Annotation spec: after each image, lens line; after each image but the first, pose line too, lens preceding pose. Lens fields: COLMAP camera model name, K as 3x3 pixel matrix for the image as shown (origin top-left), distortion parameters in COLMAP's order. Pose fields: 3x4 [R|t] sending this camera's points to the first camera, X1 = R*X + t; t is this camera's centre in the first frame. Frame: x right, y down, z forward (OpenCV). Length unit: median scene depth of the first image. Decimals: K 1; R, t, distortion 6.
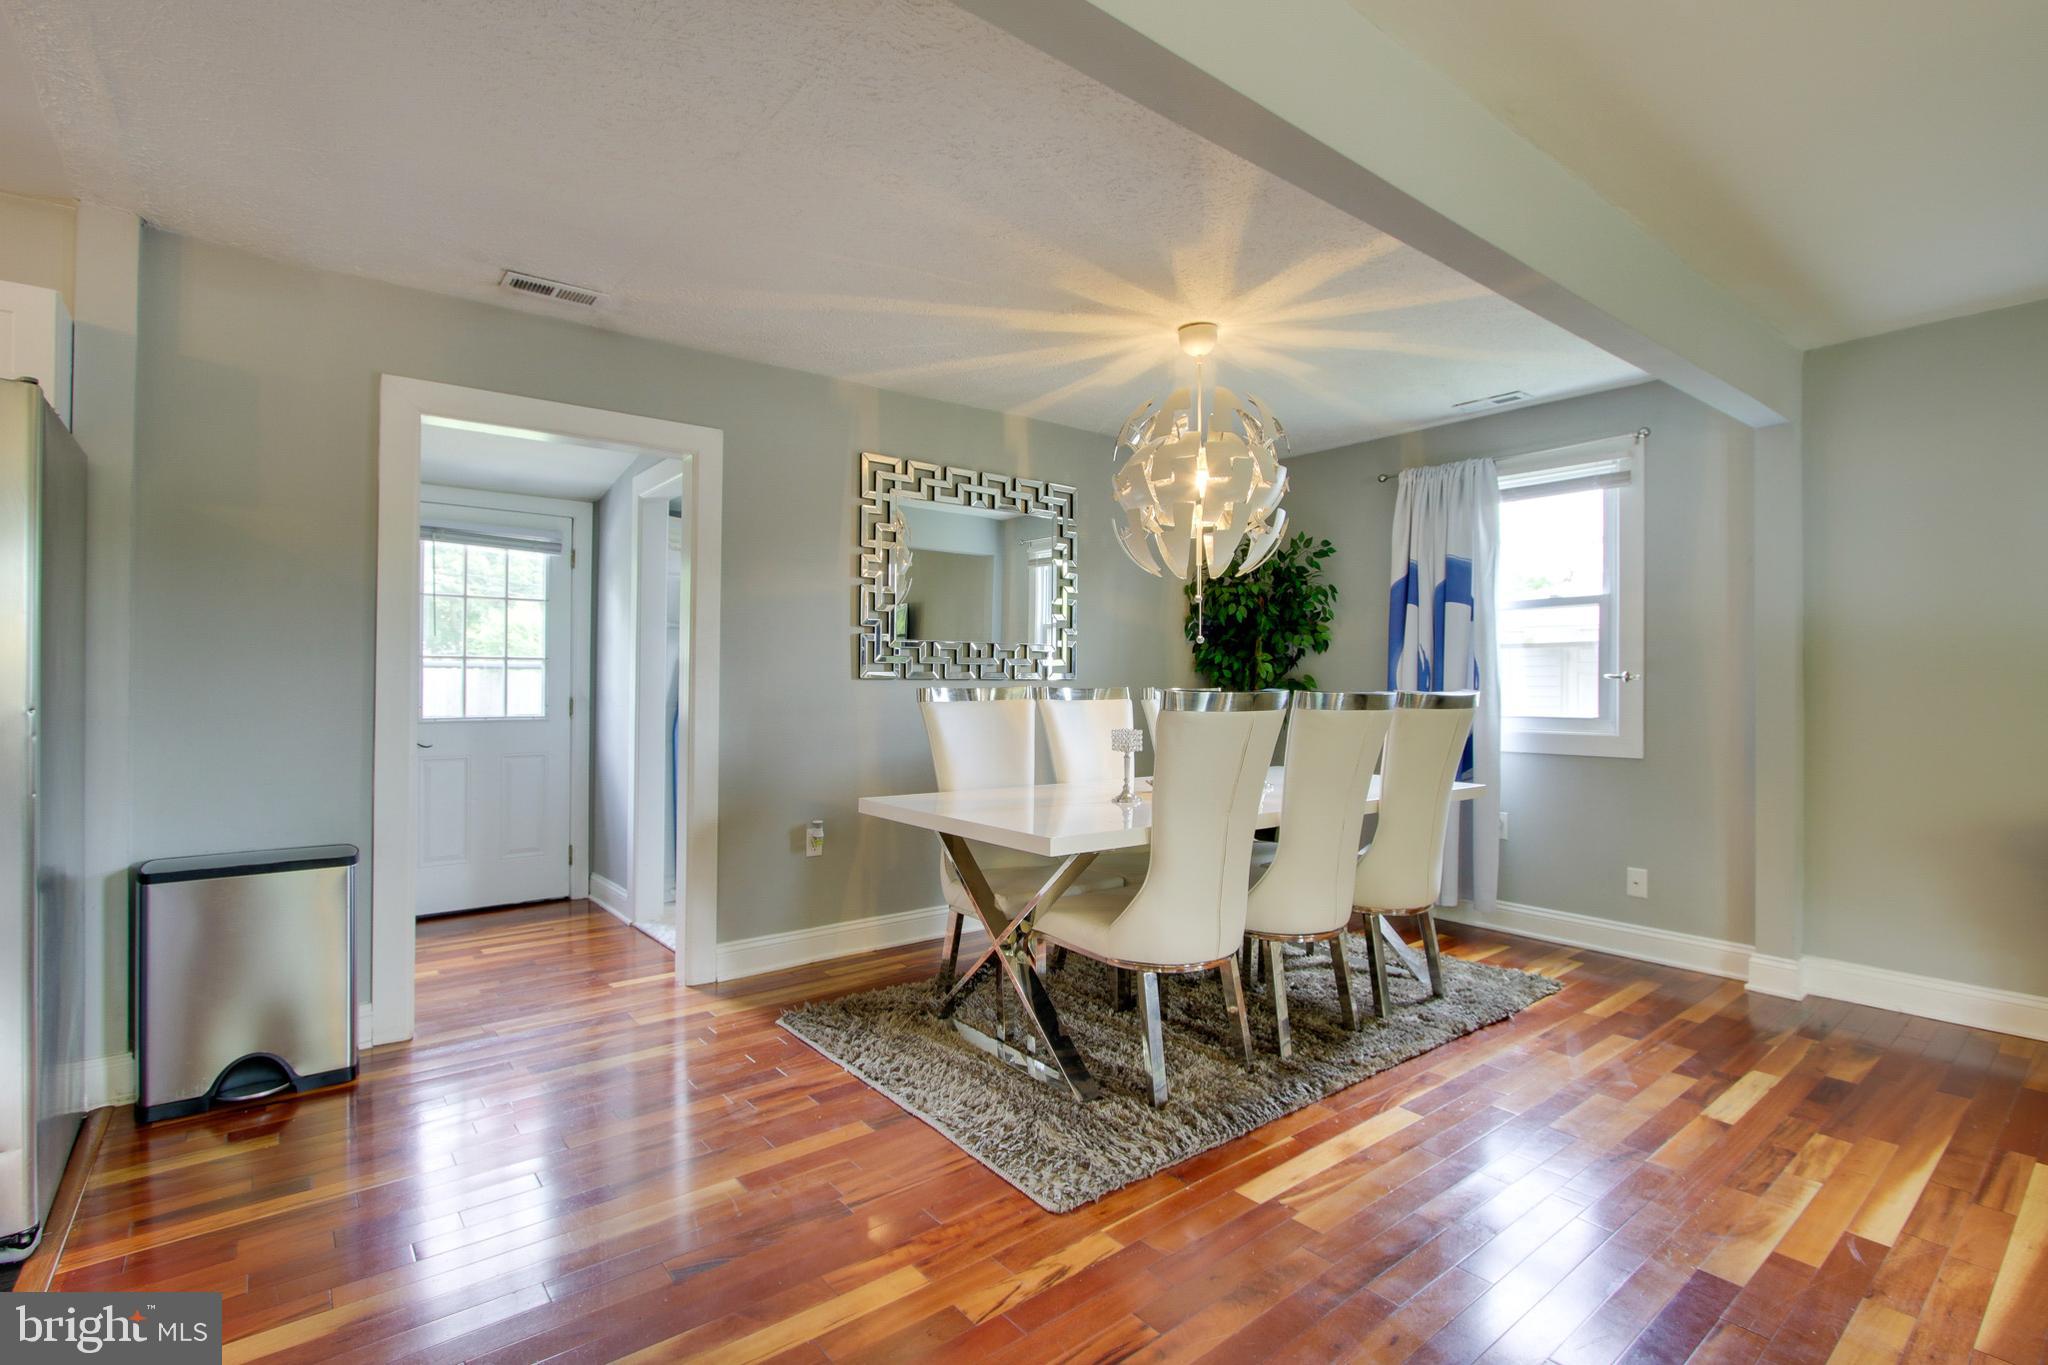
lens RADIAL K [[966.1, 0, 1015.3], [0, 966.1, 680.8], [0, 0, 1]] dist [-0.003017, -0.000236]
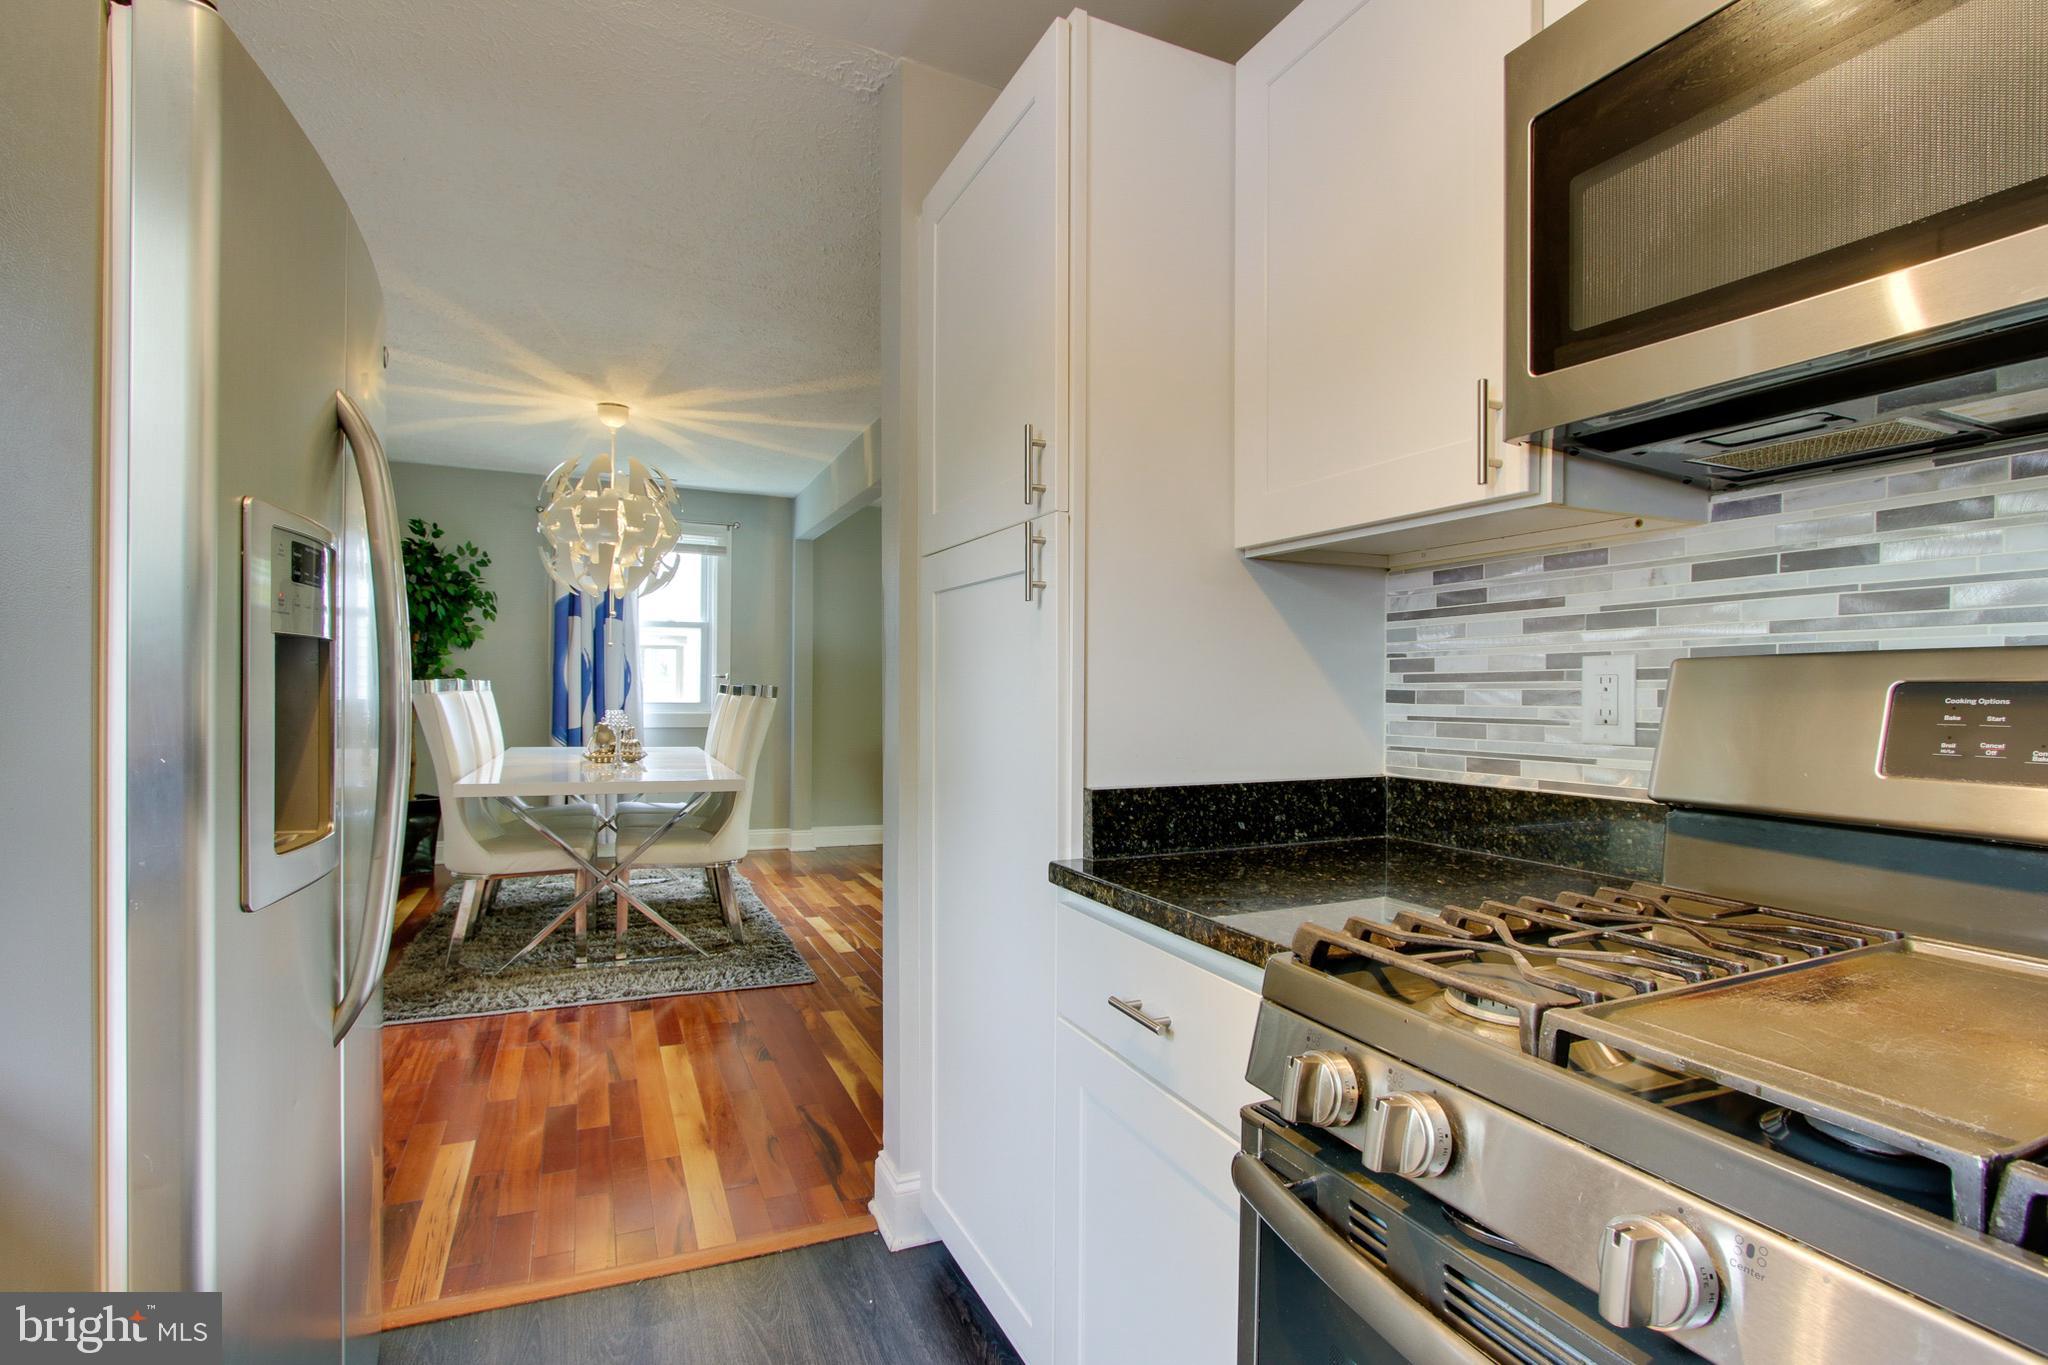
lens RADIAL K [[1034.0, 0, 1057.3], [0, 1034.0, 721.6], [0, 0, 1]] dist [-0.015802, 0.001490]
pose [[0.234055, -0.027958, 0.971821, -0.859047], [-0.016872, 0.999319, 0.032813, 0.004785], [-0.972077, -0.024077, 0.233423, 0.065760]]
